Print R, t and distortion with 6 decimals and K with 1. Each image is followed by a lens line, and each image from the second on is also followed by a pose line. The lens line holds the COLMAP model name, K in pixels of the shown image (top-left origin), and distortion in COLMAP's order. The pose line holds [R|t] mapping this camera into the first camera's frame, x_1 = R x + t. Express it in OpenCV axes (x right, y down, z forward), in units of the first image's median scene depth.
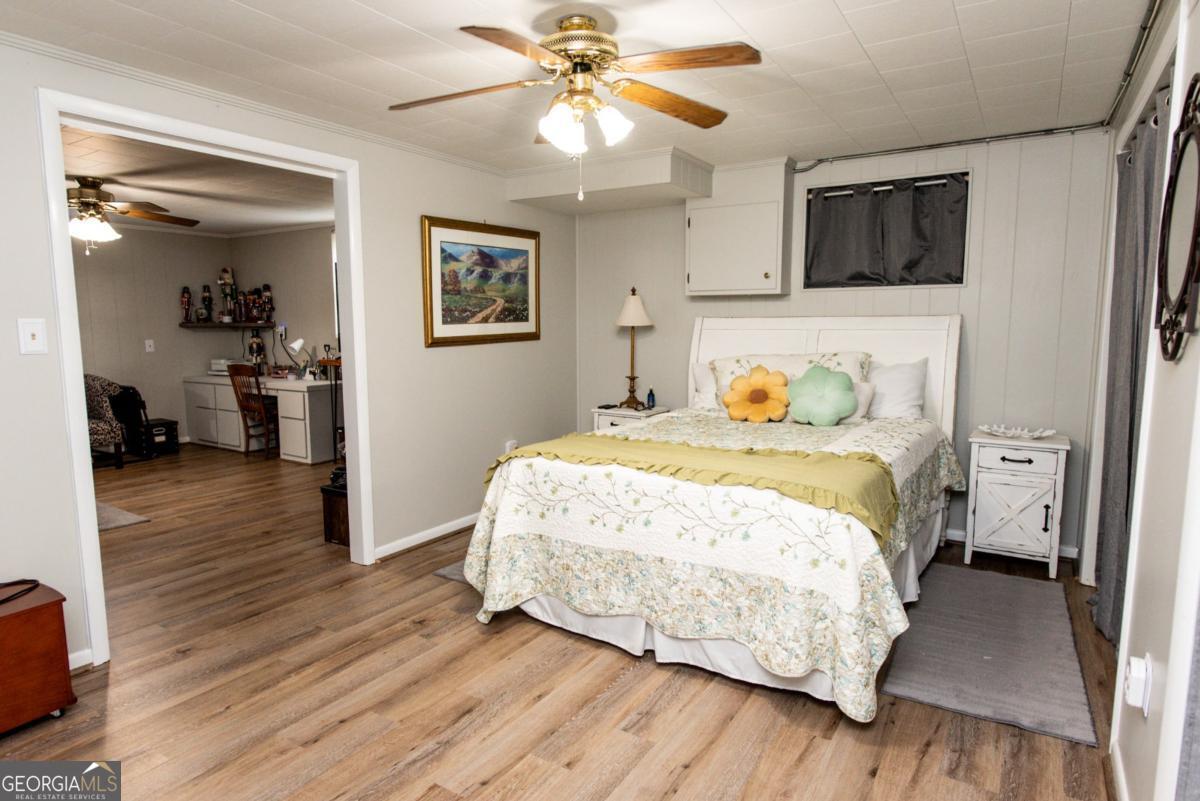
lens RADIAL K [[684.6, 0, 595.9], [0, 684.6, 397.7], [0, 0, 1]] dist [-0.010160, 0.000473]
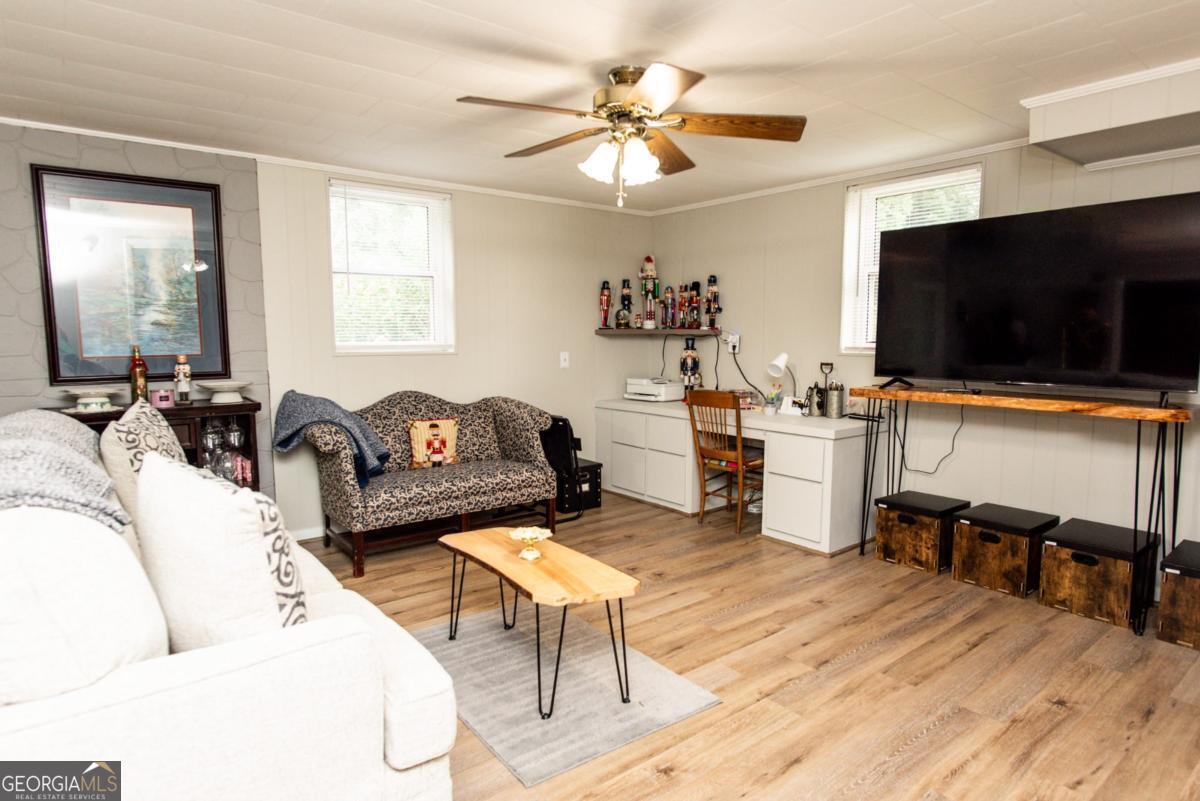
lens RADIAL K [[684.6, 0, 605.8], [0, 684.6, 403.4], [0, 0, 1]] dist [-0.010160, 0.000473]
pose [[0.946621, 0.033978, -0.320552, -0.350795], [-0.034881, 0.999387, 0.002926, -0.030088], [0.320455, 0.008411, 0.947226, 0.284609]]
